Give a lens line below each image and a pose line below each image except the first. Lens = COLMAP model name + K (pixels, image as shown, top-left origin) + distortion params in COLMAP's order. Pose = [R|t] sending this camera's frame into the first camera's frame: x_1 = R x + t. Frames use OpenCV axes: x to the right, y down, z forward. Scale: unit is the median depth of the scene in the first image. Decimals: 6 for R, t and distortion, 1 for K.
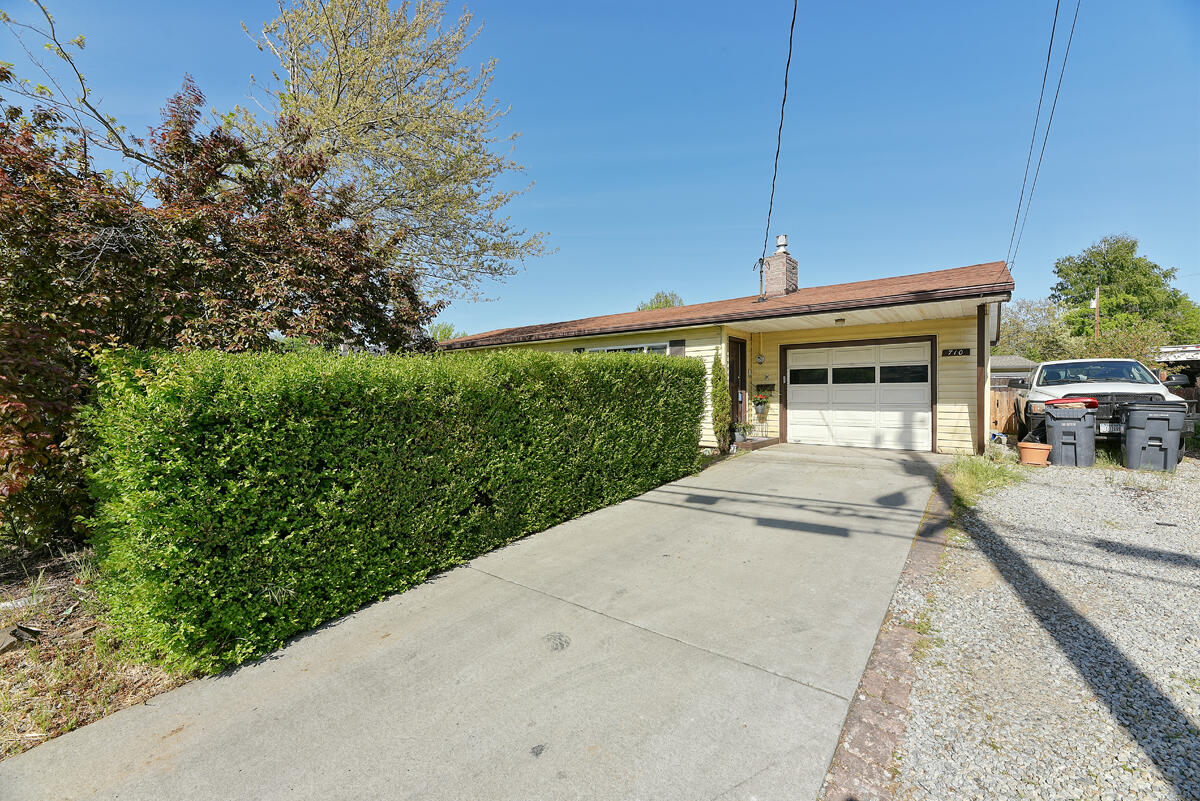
lens RADIAL K [[483.1, 0, 599.0], [0, 483.1, 399.8], [0, 0, 1]] dist [-0.000202, -0.003367]
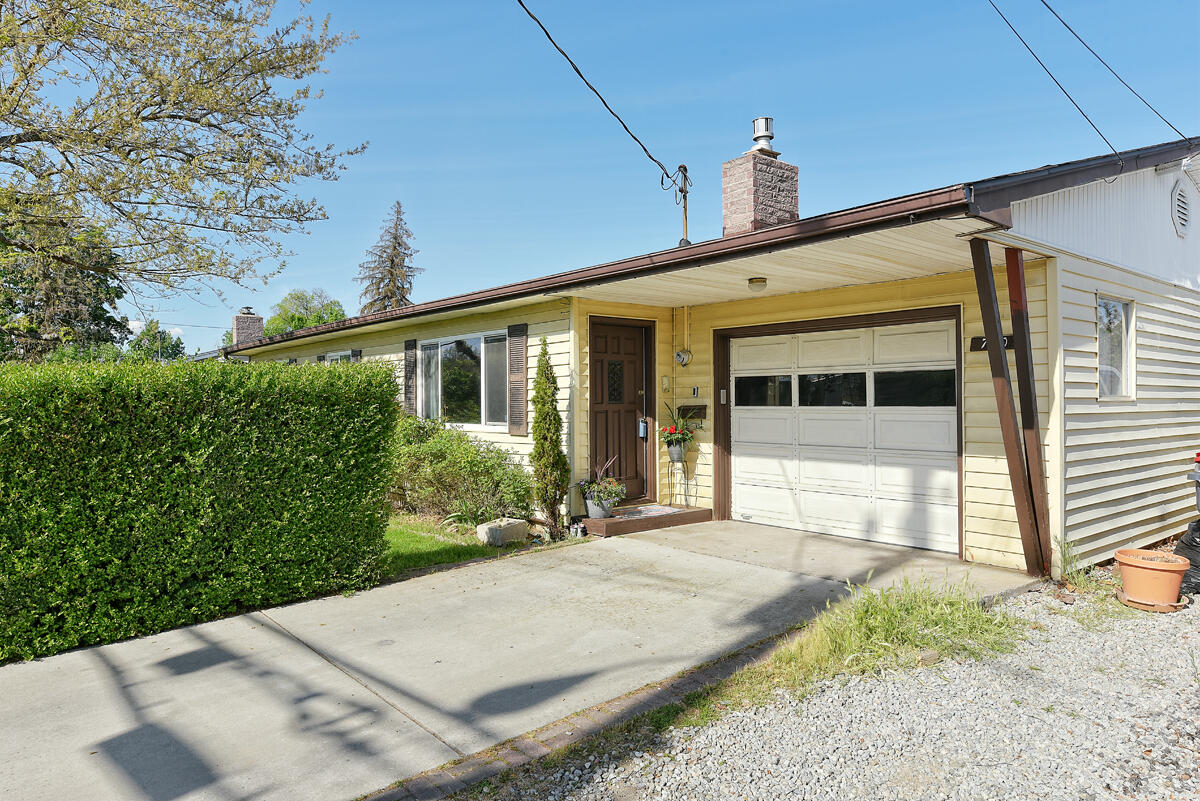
lens RADIAL K [[768.2, 0, 600.9], [0, 768.2, 400.9], [0, 0, 1]] dist [0.008059, 0.000701]
pose [[0.977857, 0.000357, -0.209275, 0.429129], [-0.002869, 0.999927, -0.011696, -0.027521], [0.209255, 0.012037, 0.977787, 0.171780]]
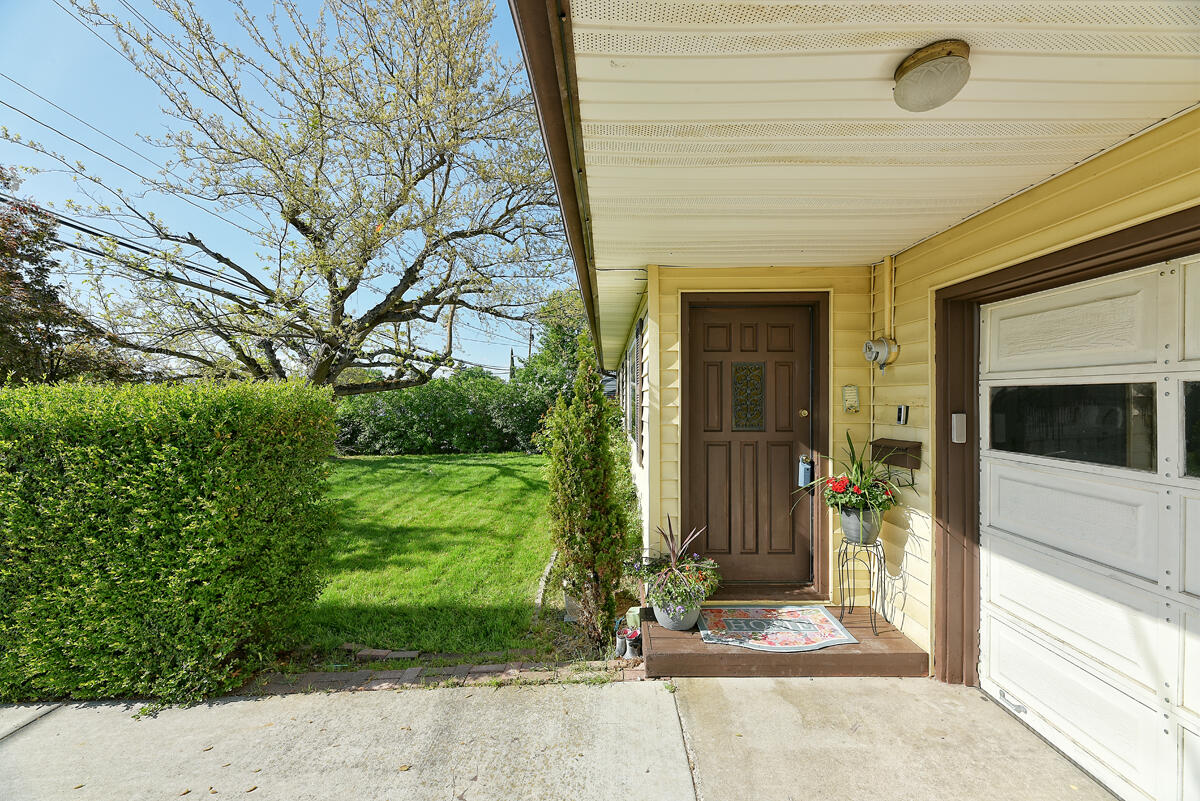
lens RADIAL K [[483.1, 0, 602.3], [0, 483.1, 400.4], [0, 0, 1]] dist [-0.000202, -0.003367]
pose [[0.627219, 0.006013, -0.778820, 0.463426], [-0.006021, 0.999978, 0.002871, -0.055726], [0.778820, 0.002888, 0.627241, 0.703917]]
